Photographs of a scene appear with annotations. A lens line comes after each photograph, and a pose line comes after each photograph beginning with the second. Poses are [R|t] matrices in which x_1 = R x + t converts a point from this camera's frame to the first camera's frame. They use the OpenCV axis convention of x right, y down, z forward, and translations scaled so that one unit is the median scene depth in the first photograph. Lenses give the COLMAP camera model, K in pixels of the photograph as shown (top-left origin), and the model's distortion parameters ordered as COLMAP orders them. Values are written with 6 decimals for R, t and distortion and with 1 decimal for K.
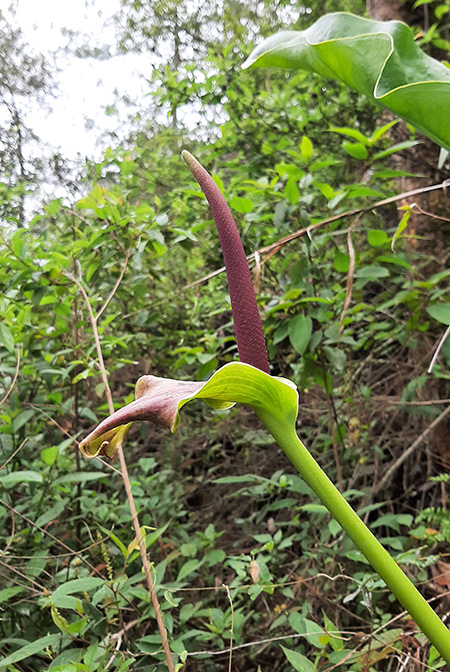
lens RADIAL K [[497.5, 0, 225.0], [0, 497.5, 336.0], [0, 0, 1]] dist [0.007567, -0.001337]
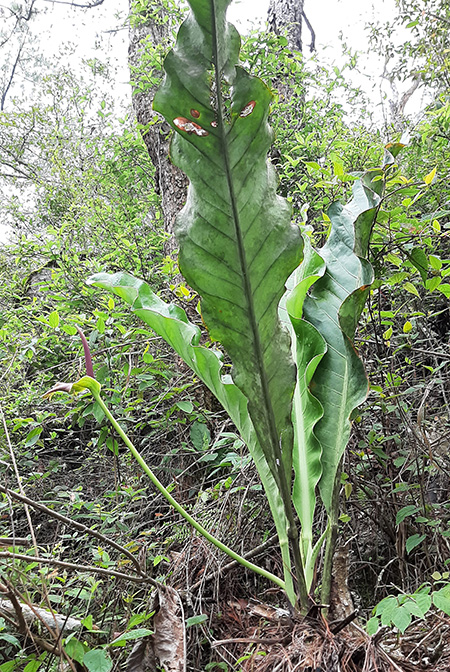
lens RADIAL K [[497.5, 0, 225.0], [0, 497.5, 336.0], [0, 0, 1]] dist [0.007567, -0.001337]
pose [[0.920926, 0.113138, 0.372954, -0.103600], [-0.019533, 0.969134, -0.245760, 0.145134], [-0.389247, 0.219042, 0.894711, -0.649508]]
